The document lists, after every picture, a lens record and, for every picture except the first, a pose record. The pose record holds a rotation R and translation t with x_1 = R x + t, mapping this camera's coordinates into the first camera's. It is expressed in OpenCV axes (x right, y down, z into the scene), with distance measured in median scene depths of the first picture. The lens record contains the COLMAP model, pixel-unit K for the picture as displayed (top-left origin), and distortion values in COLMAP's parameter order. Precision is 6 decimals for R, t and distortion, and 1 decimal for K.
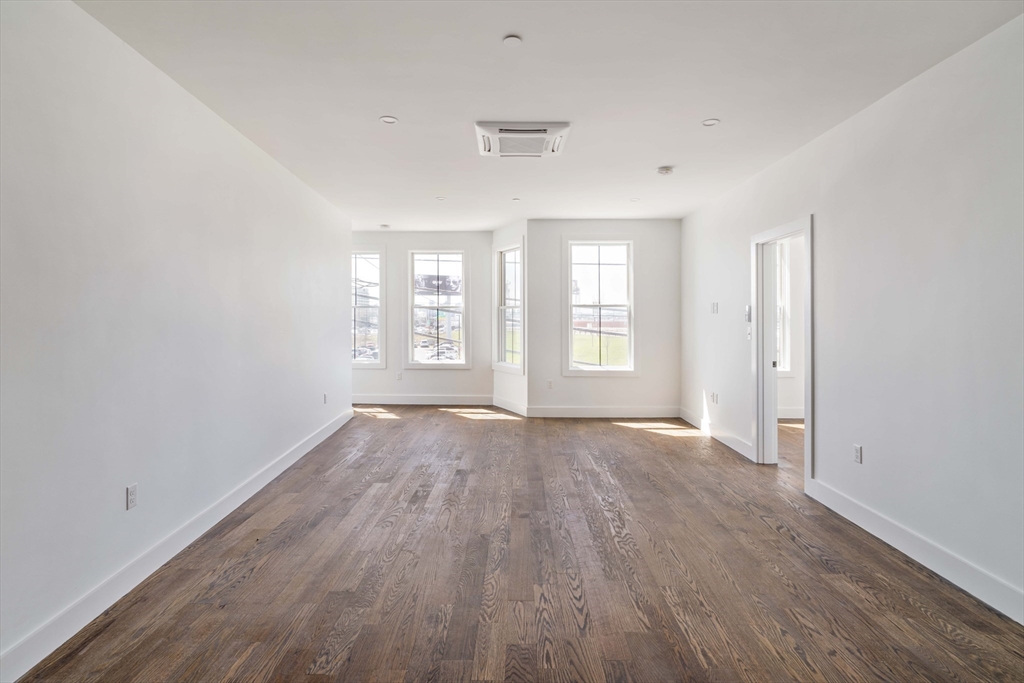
lens RADIAL K [[490.6, 0, 515.3], [0, 490.6, 317.9], [0, 0, 1]] dist [-0.004095, 0.000052]
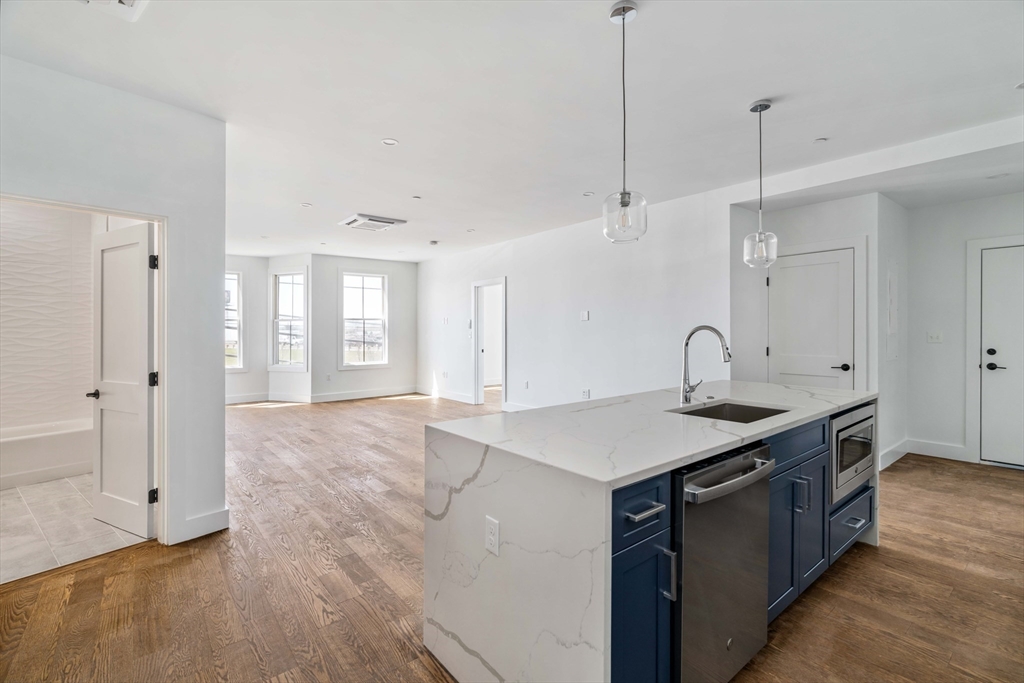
lens RADIAL K [[463.9, 0, 507.2], [0, 463.9, 321.8], [0, 0, 1]] dist [-0.004498, -0.000093]
pose [[0.781666, 0.004141, 0.623684, -0.512777], [0.008555, 0.999813, -0.017360, 0.014410], [-0.623639, 0.018905, 0.781484, -0.454780]]
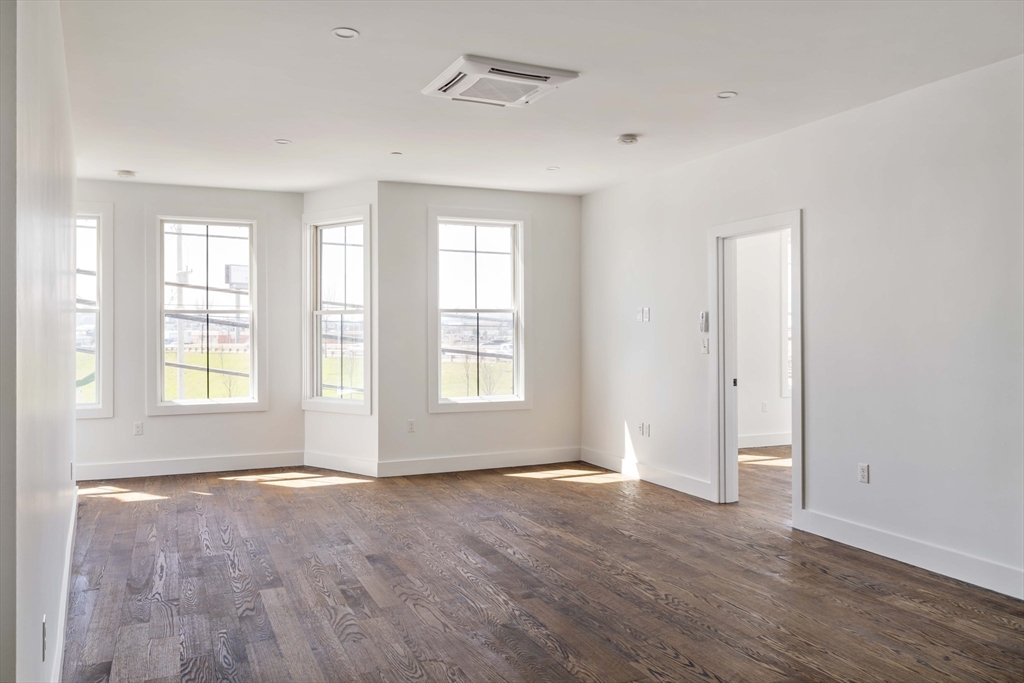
lens RADIAL K [[763.3, 0, 512.1], [0, 763.3, 325.1], [0, 0, 1]] dist [0.002587, -0.004297]
pose [[0.911687, -0.003119, 0.410873, -0.353901], [0.004865, 0.999983, -0.003204, -0.000557], [-0.410856, 0.004920, 0.911687, -0.031042]]
